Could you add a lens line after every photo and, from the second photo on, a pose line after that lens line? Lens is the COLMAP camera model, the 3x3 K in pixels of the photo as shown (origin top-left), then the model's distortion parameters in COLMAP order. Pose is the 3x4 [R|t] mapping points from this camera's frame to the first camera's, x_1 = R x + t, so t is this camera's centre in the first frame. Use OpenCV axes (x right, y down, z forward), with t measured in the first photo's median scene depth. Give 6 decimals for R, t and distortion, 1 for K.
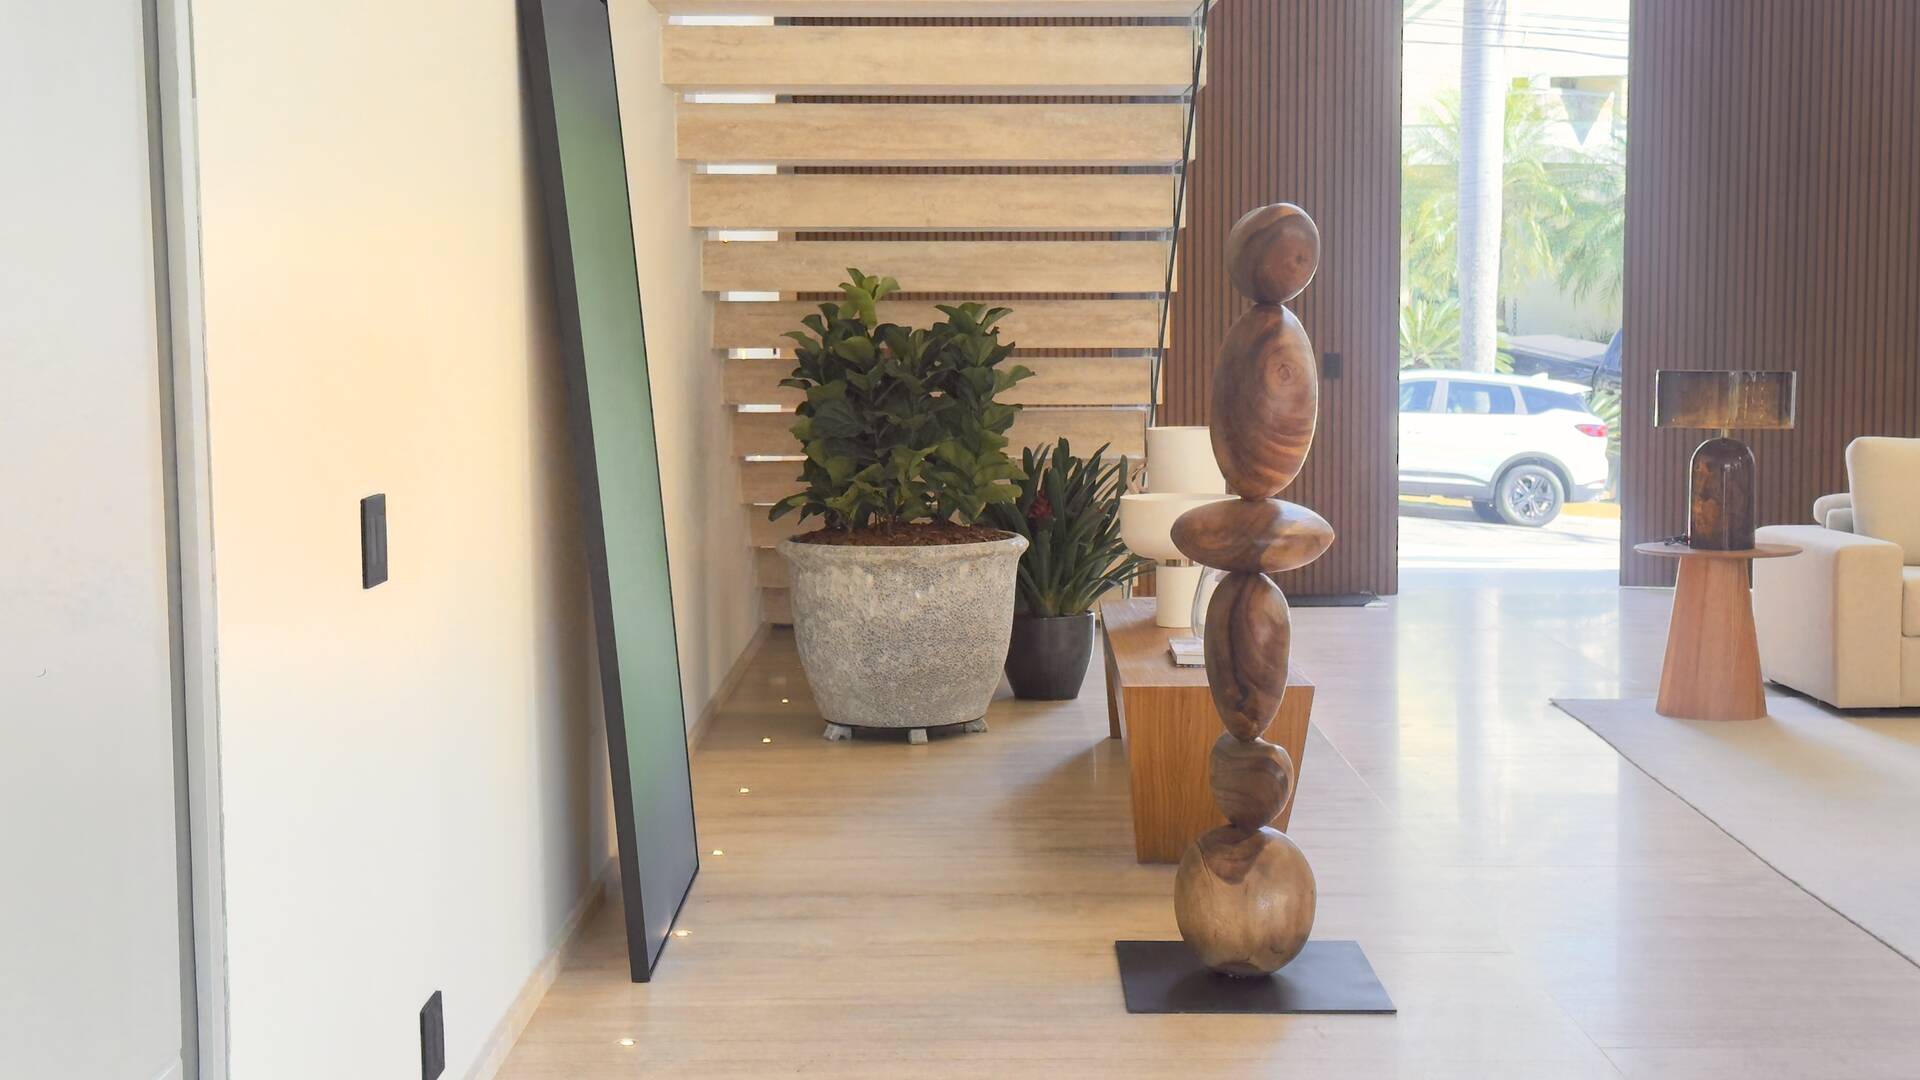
lens RADIAL K [[2695.6, 0, 956.4], [0, 2695.6, 543.5], [0, 0, 1]] dist [0.135170, 0.000000]
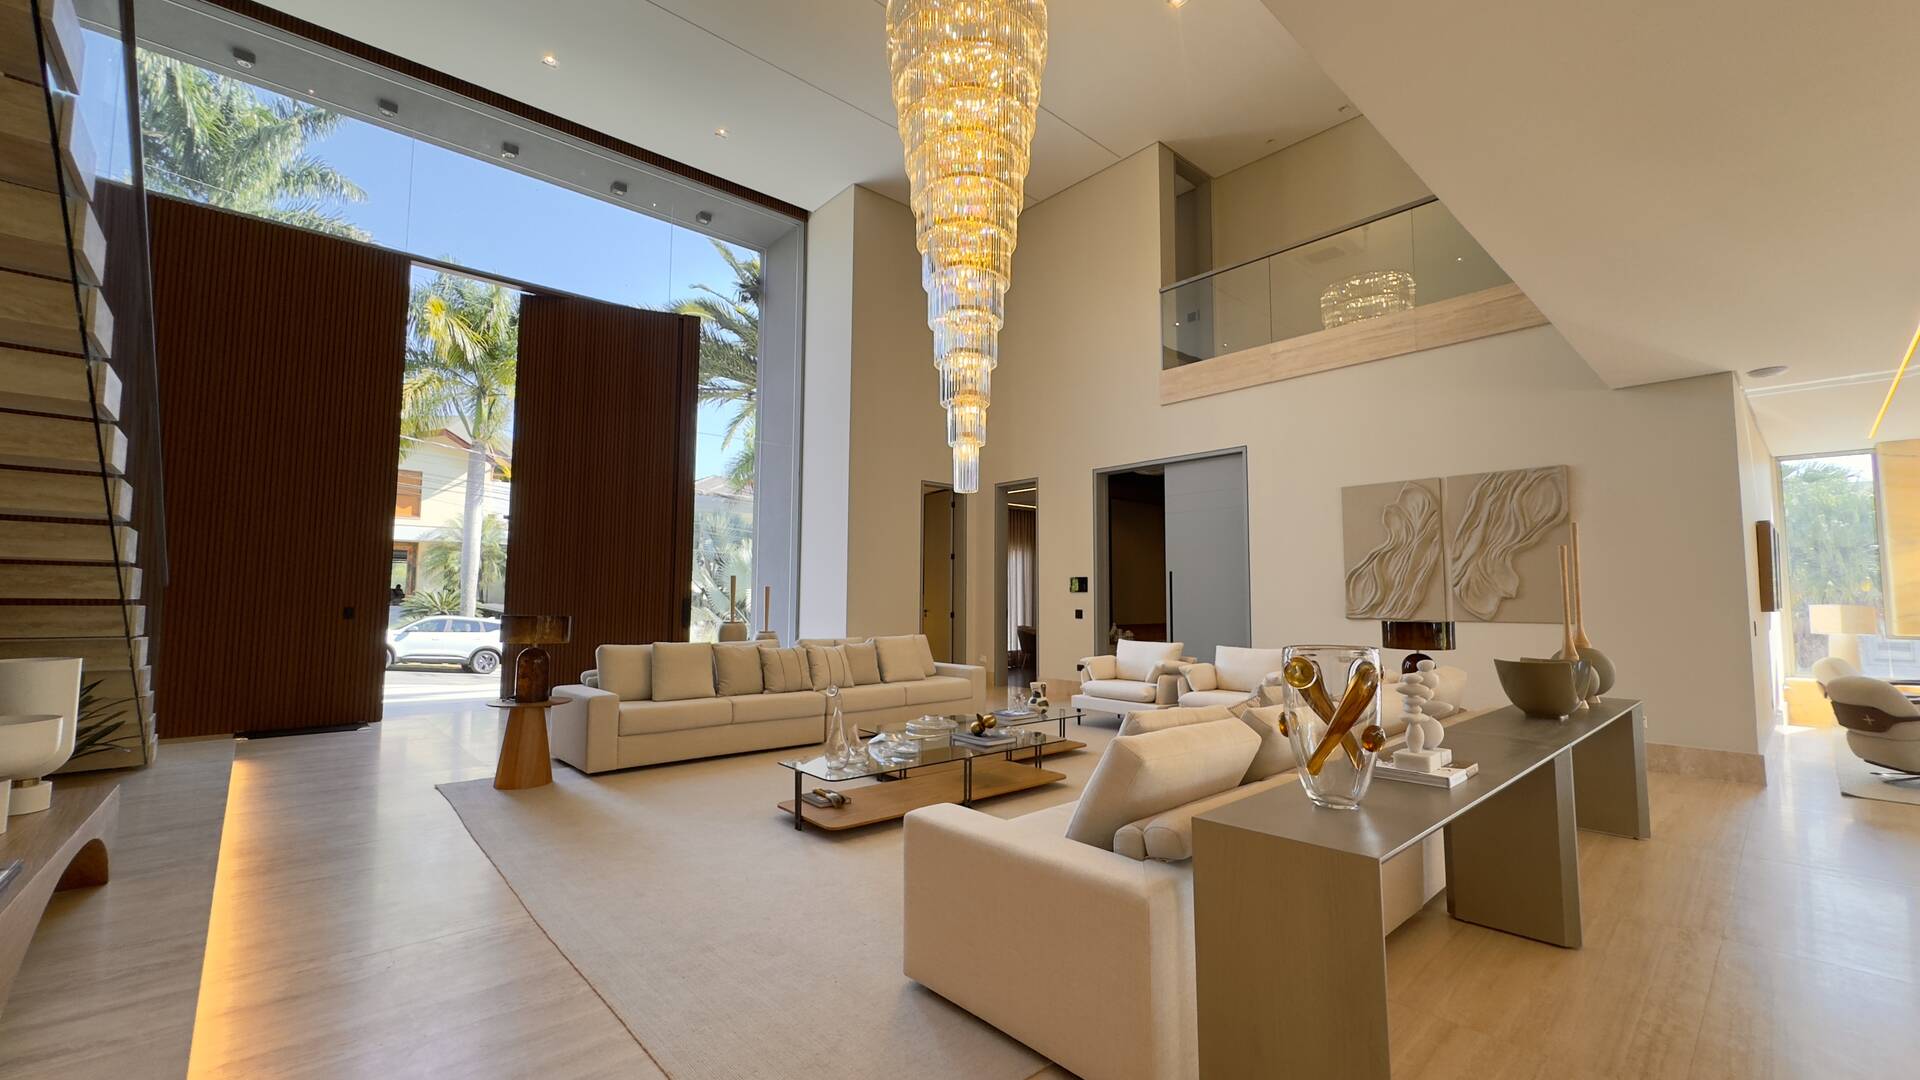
lens RADIAL K [[767.6, 0, 949.8], [0, 767.6, 544.8], [0, 0, 1]] dist [-0.001791, 0.000715]
pose [[0.745161, 0.060192, 0.664162, 0.112662], [0.043740, 0.989363, -0.138739, -0.019326], [-0.665448, 0.132433, 0.734602, 0.315537]]
